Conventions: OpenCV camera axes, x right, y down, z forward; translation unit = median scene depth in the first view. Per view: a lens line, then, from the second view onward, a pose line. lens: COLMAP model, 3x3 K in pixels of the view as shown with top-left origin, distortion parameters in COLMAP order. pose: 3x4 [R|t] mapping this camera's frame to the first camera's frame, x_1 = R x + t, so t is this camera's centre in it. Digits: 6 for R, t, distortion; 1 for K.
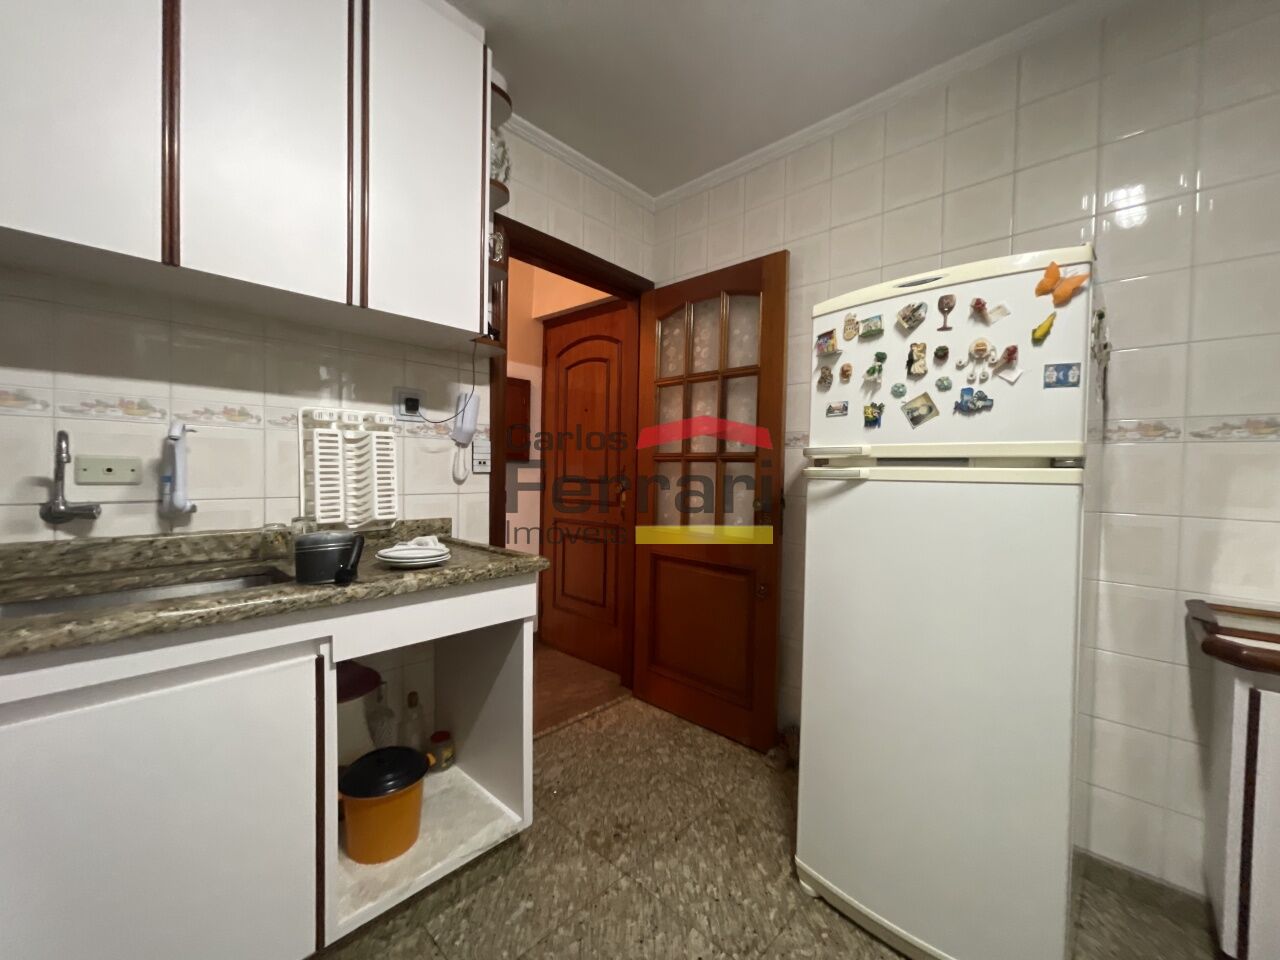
lens RADIAL K [[514.3, 0, 638.5], [0, 514.3, 481.9], [0, 0, 1]] dist [0.001316, -0.000233]
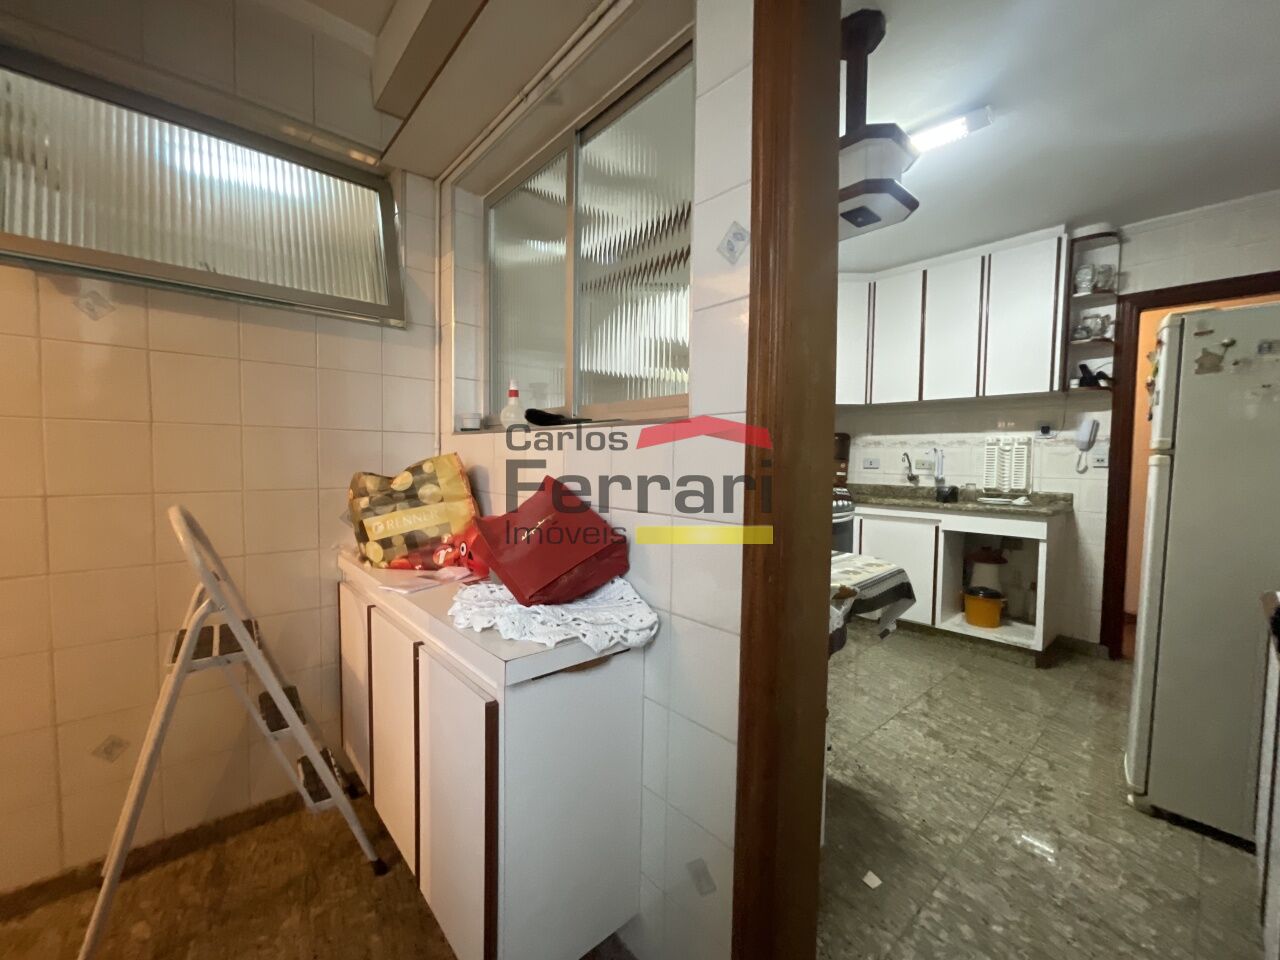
lens RADIAL K [[514.3, 0, 636.4], [0, 514.3, 482.2], [0, 0, 1]] dist [0.001316, -0.000233]
pose [[-0.113124, 0.021707, -0.993344, 1.869747], [-0.042382, 0.998746, 0.026651, 0.061976], [0.992676, 0.045115, -0.112062, -0.296977]]
